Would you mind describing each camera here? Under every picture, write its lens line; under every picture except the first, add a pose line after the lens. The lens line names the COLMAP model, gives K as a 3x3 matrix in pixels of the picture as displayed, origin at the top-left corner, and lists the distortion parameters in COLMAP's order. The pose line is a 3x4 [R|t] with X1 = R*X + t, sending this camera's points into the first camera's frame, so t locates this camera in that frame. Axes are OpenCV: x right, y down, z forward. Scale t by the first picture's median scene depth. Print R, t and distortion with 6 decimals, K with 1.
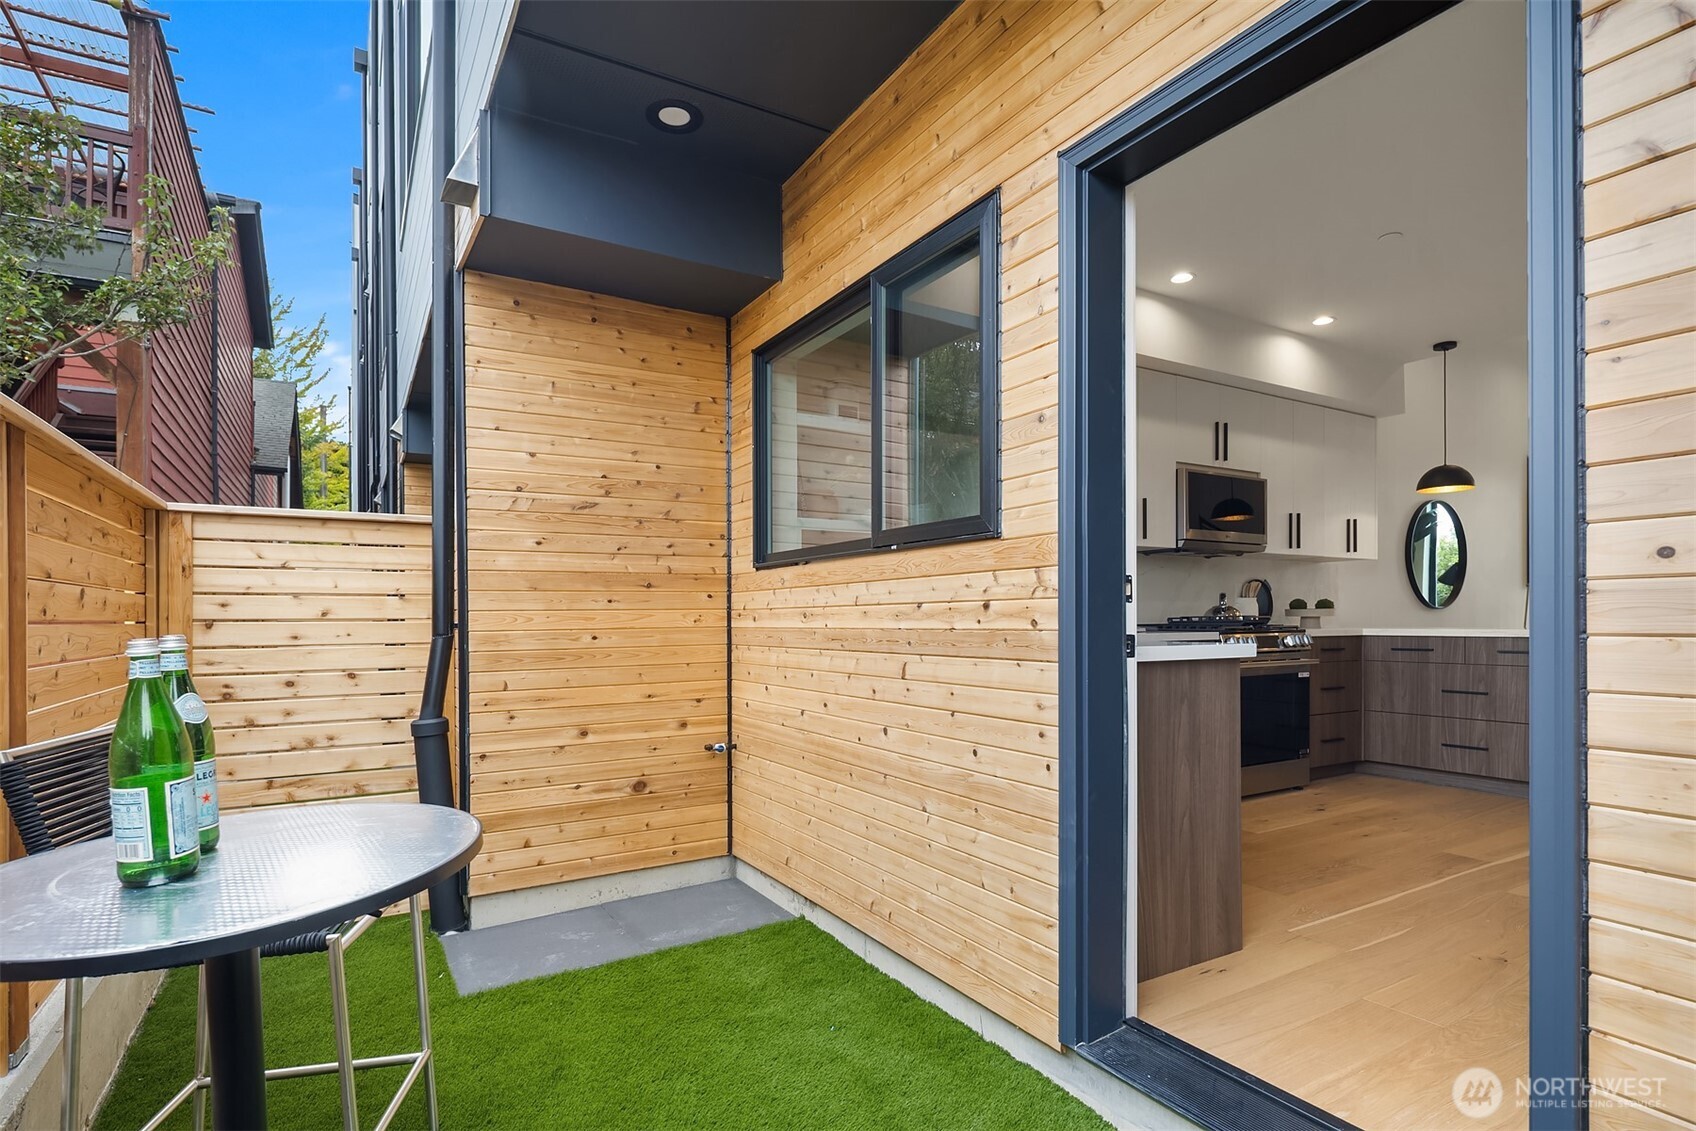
lens RADIAL K [[816.5, 0, 838.9], [0, 816.5, 632.3], [0, 0, 1]] dist [0.006468, -0.005064]
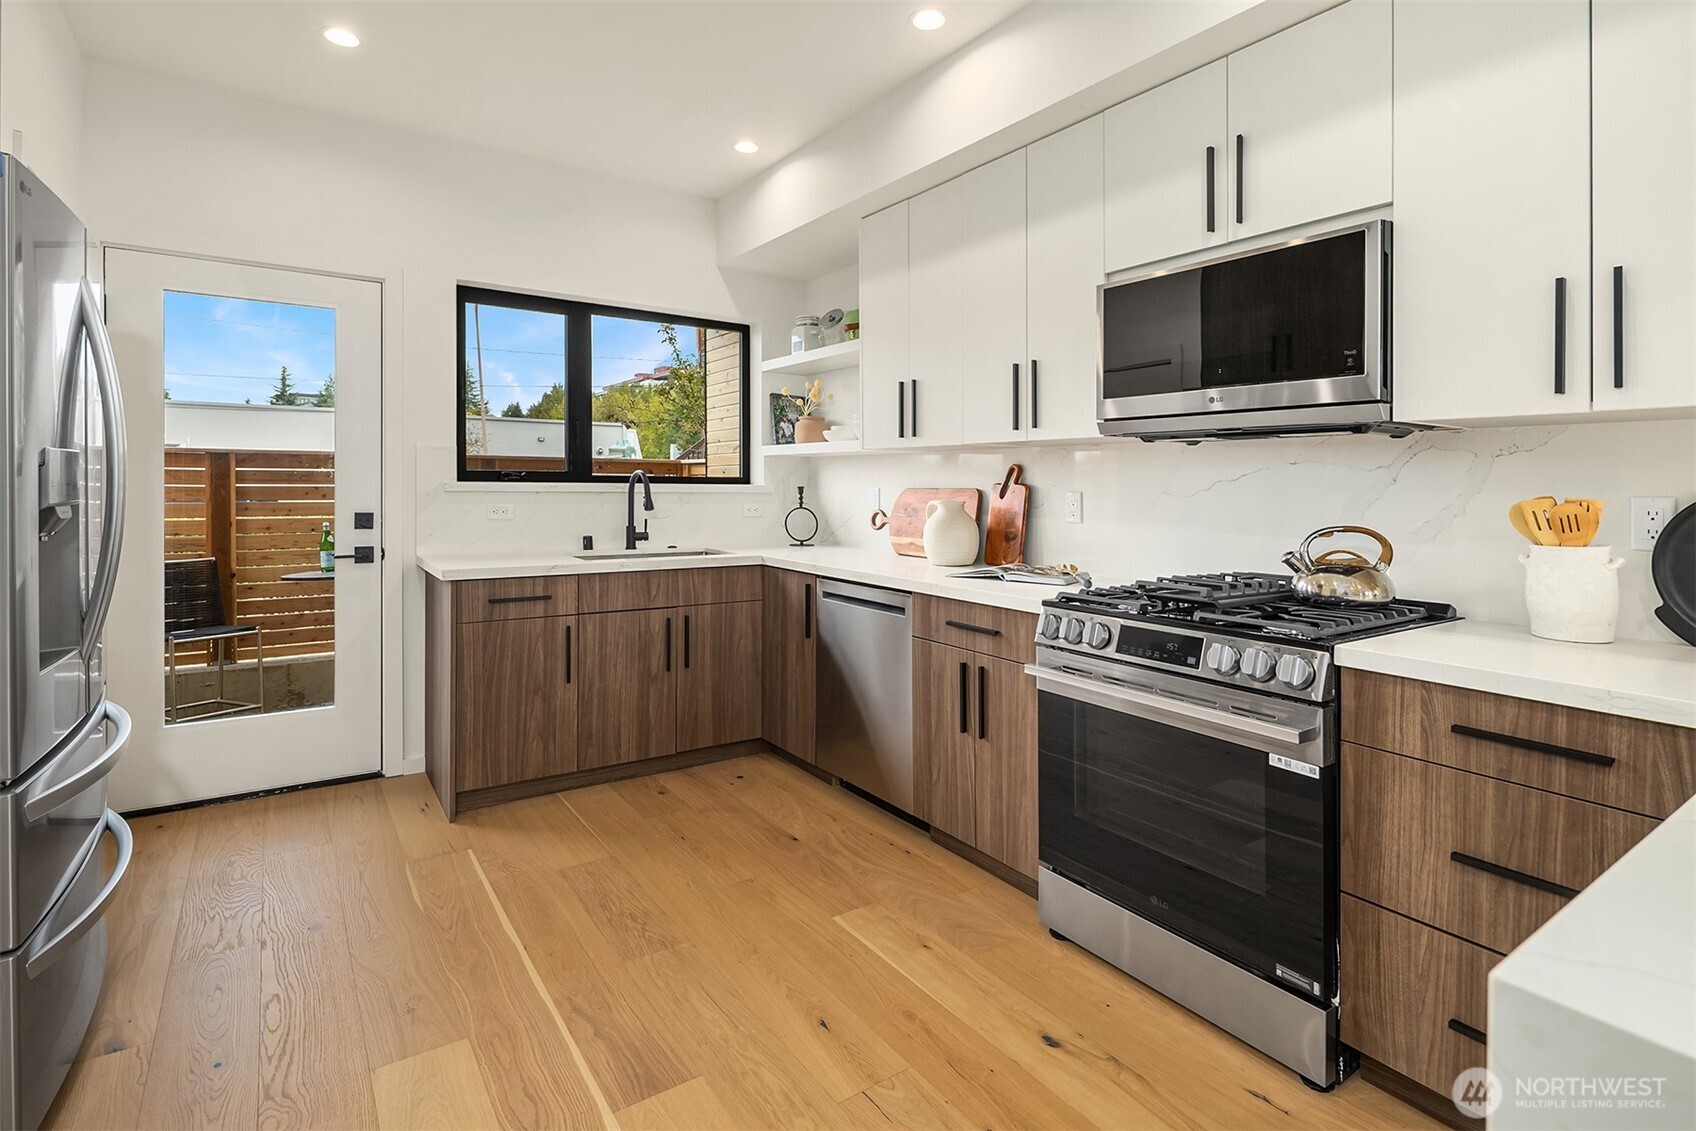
lens RADIAL K [[816.5, 0, 835.9], [0, 816.5, 506.1], [0, 0, 1]] dist [0.006468, -0.005064]
pose [[0.085710, 0.026255, -0.995974, 0.870844], [-0.030653, 0.999249, 0.023703, -0.061641], [0.995849, 0.028498, 0.086450, 0.734033]]
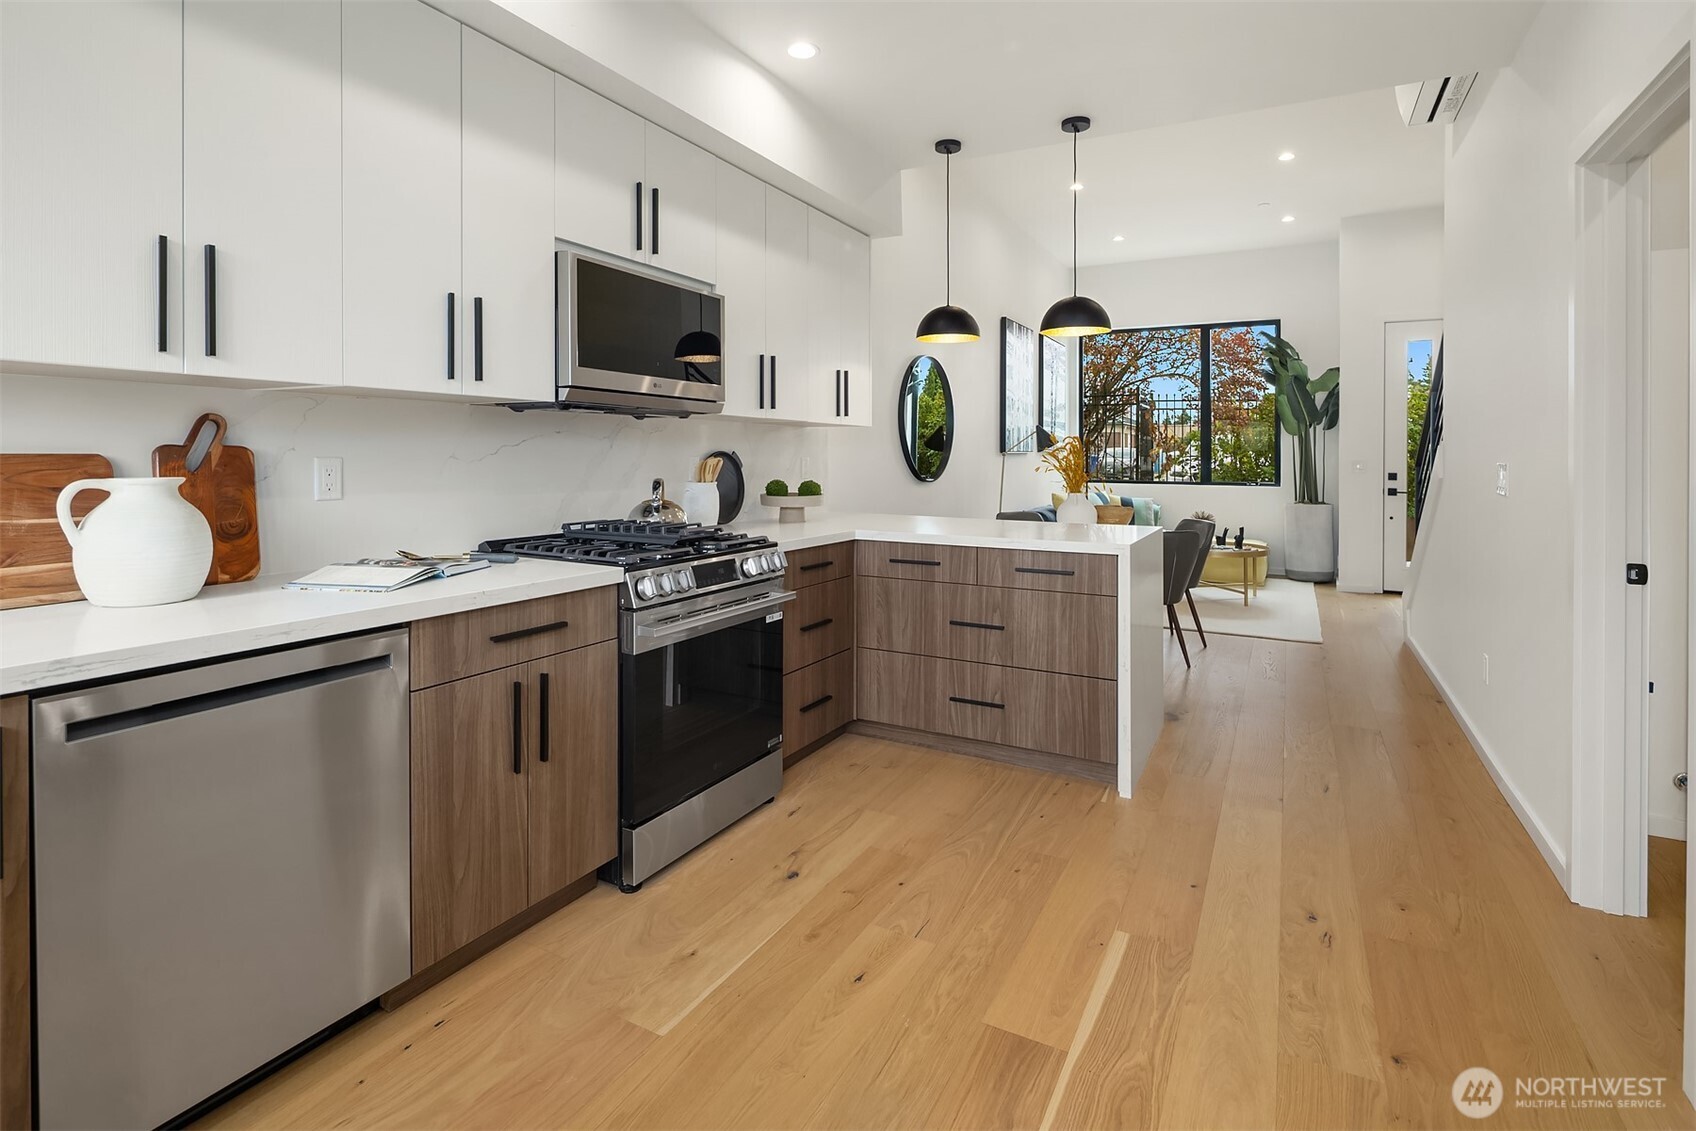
lens RADIAL K [[816.5, 0, 846.7], [0, 816.5, 451.7], [0, 0, 1]] dist [0.006468, -0.005064]
pose [[0.847666, 0.011846, 0.530398, 0.275909], [-0.000251, 0.999760, -0.021928, -0.056329], [-0.530530, 0.018454, 0.847465, 0.430540]]
